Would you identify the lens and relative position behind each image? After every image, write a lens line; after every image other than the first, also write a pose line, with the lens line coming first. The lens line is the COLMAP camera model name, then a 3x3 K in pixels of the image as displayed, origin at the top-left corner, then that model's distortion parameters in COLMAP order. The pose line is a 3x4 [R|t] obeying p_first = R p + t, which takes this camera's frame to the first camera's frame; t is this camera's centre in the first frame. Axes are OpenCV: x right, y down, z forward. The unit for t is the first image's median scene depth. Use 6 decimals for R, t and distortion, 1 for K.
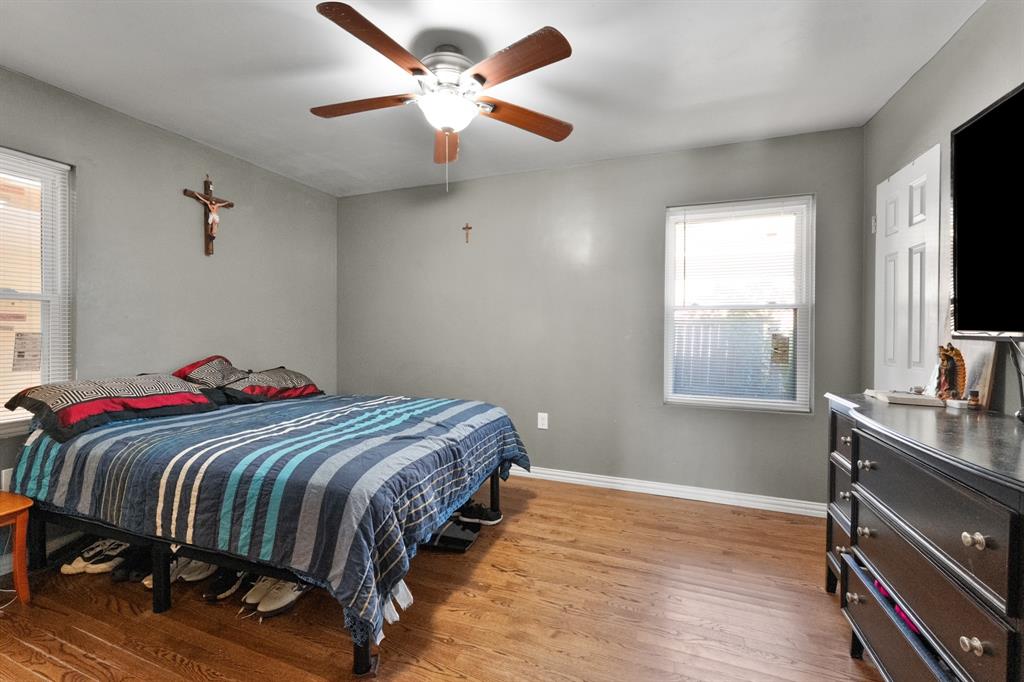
lens RADIAL K [[419.6, 0, 508.8], [0, 419.6, 333.4], [0, 0, 1]] dist [-0.007342, 0.000226]
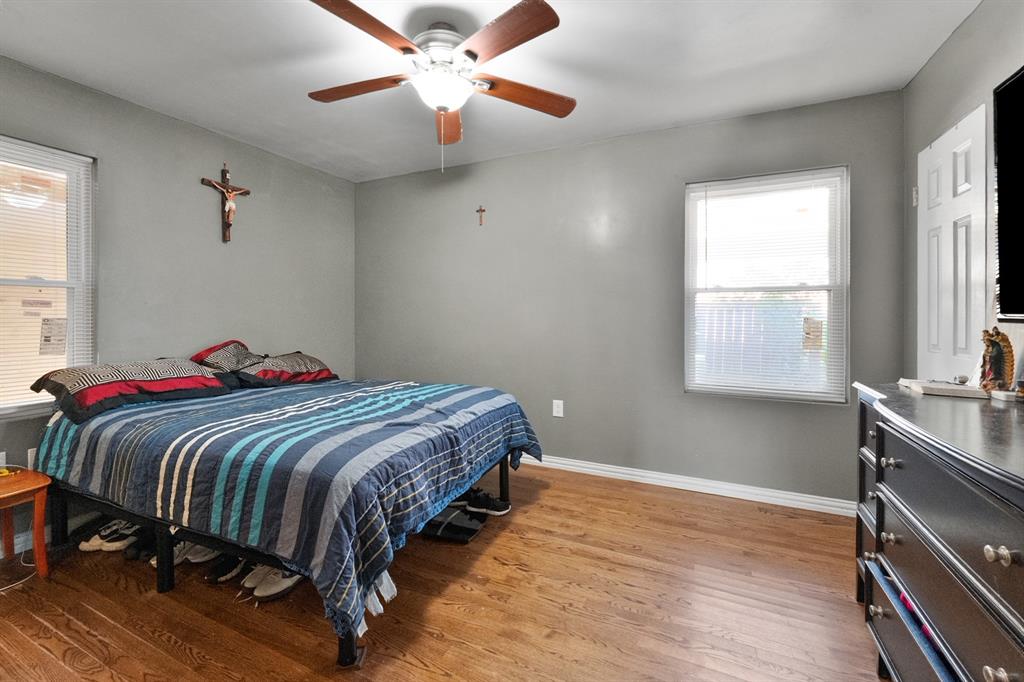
lens RADIAL K [[419.6, 0, 547.5], [0, 419.6, 316.0], [0, 0, 1]] dist [-0.007342, 0.000226]
pose [[0.997444, -0.003325, -0.071377, 0.164004], [0.002872, 0.999975, -0.006445, 0.002918], [0.071396, 0.006224, 0.997429, 0.045743]]
